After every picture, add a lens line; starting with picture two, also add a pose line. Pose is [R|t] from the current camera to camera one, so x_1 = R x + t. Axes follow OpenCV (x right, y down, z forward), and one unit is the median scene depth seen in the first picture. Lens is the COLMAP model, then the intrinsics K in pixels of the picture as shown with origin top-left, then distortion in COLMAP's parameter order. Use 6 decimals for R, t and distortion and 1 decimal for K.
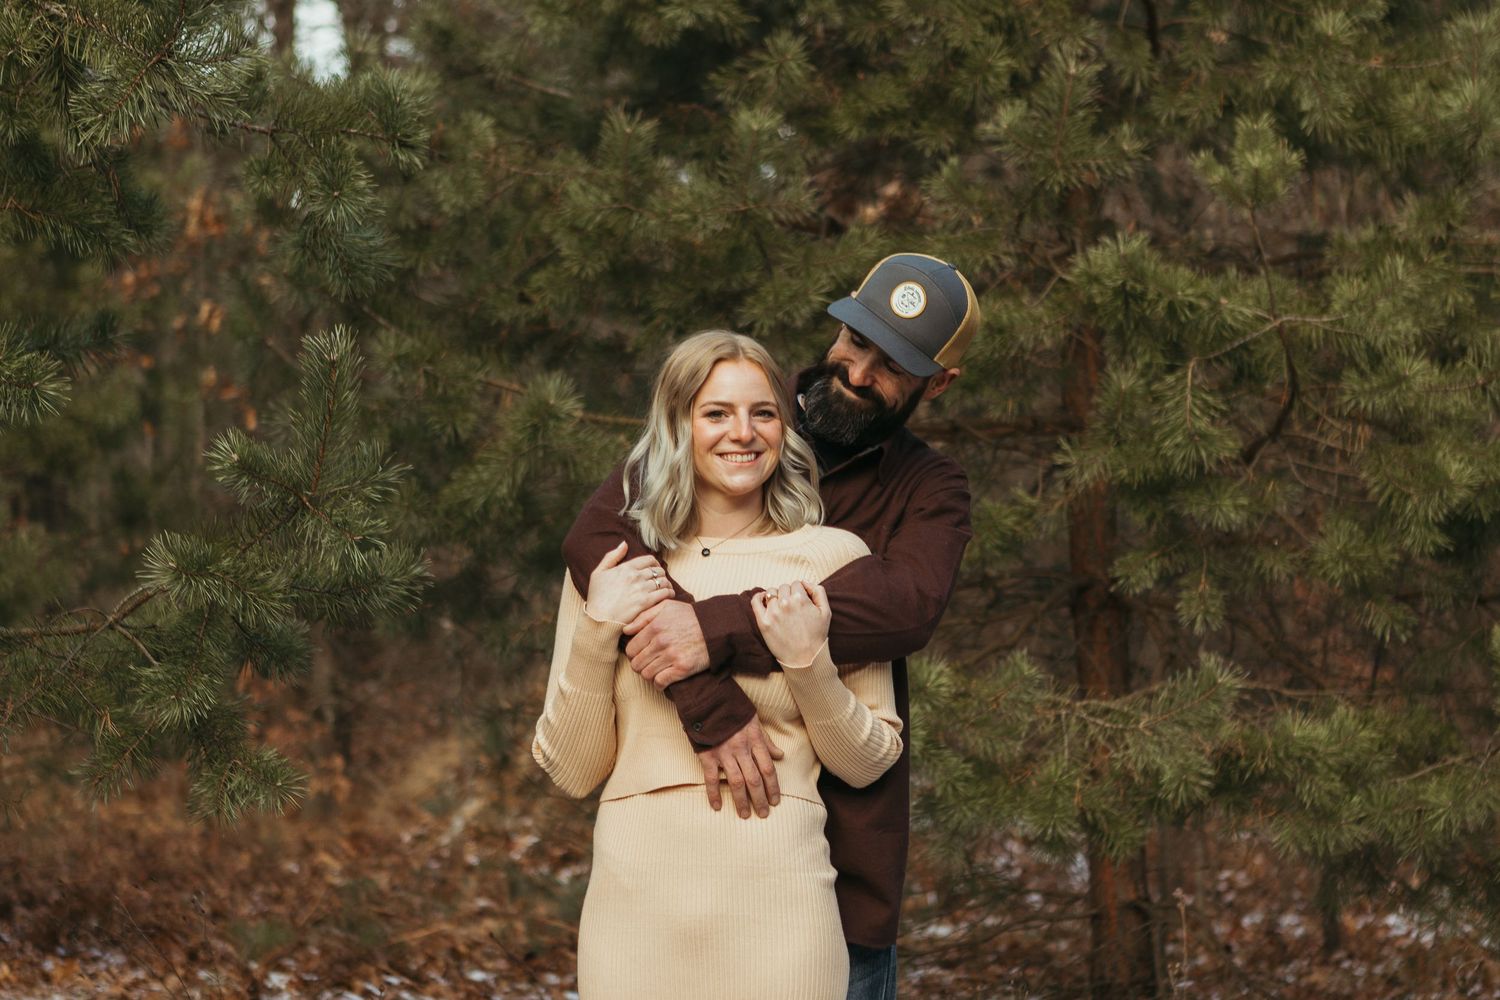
lens RADIAL K [[3175.6, 0, 751.3], [0, 3175.6, 507.0], [0, 0, 1]] dist [-0.115739, 0.000000]
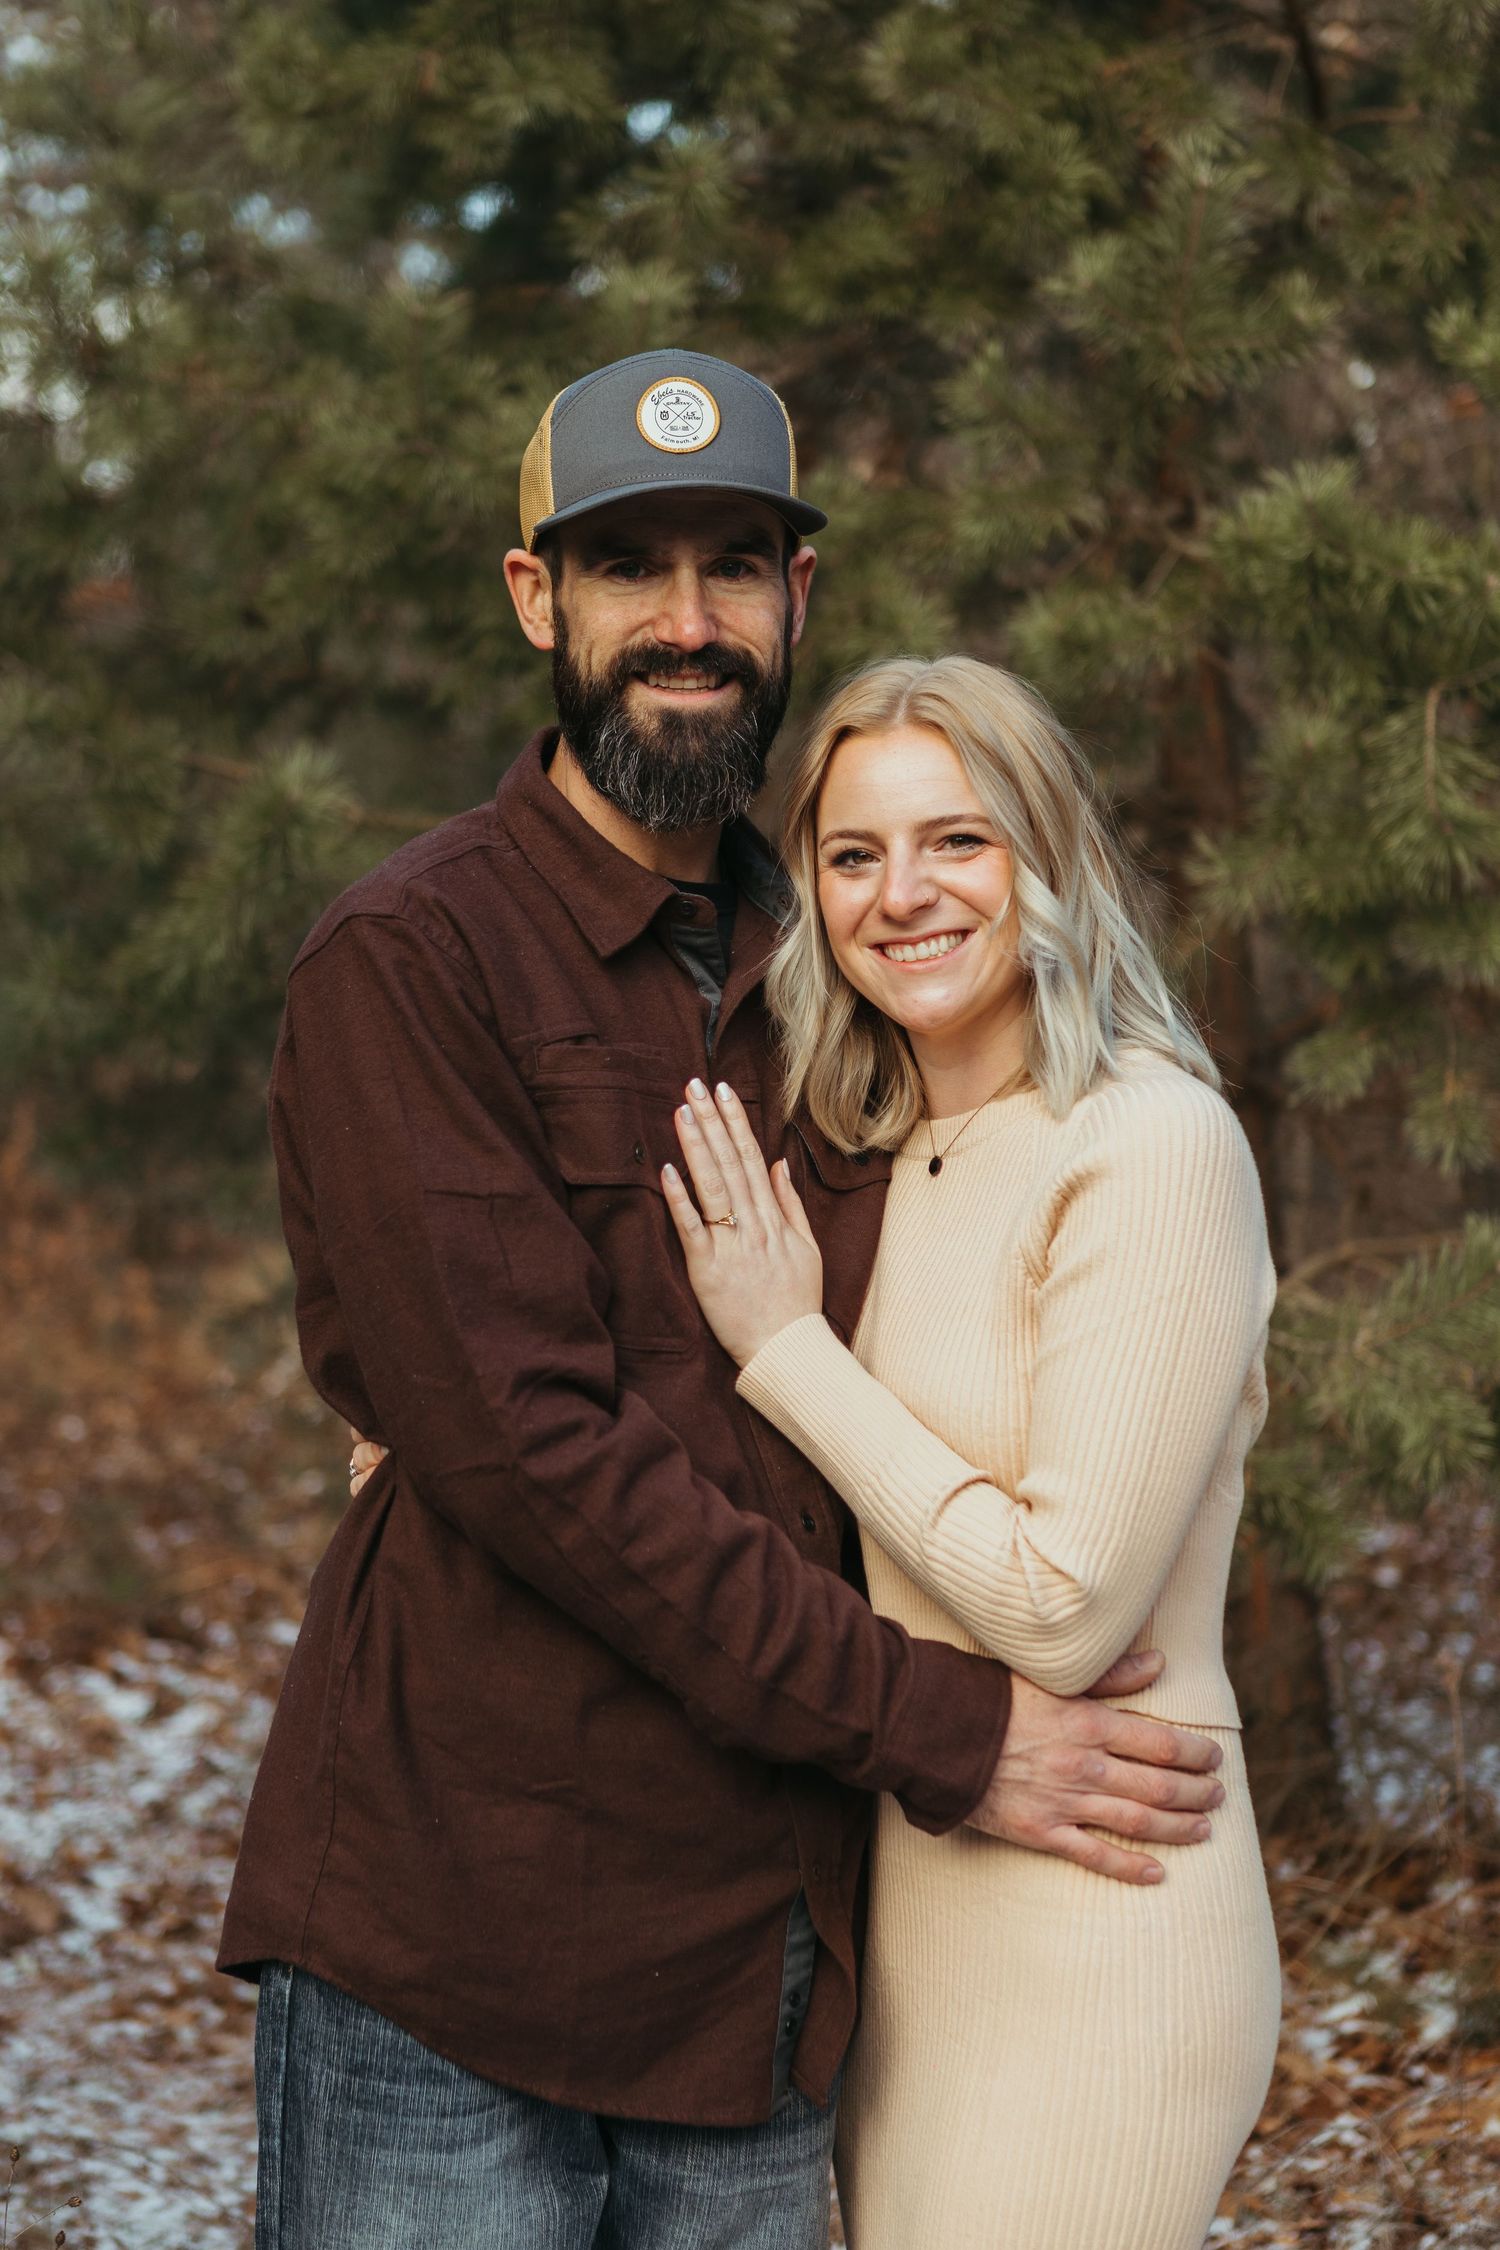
lens RADIAL K [[3717.4, 0, 705.2], [0, 3717.4, 1111.5], [0, 0, 1]] dist [-0.125299, 0.000000]
pose [[0.999635, -0.025996, 0.007372, 0.003894], [0.025585, 0.998361, 0.051194, -0.008572], [-0.008690, -0.050987, 0.998662, 0.339032]]
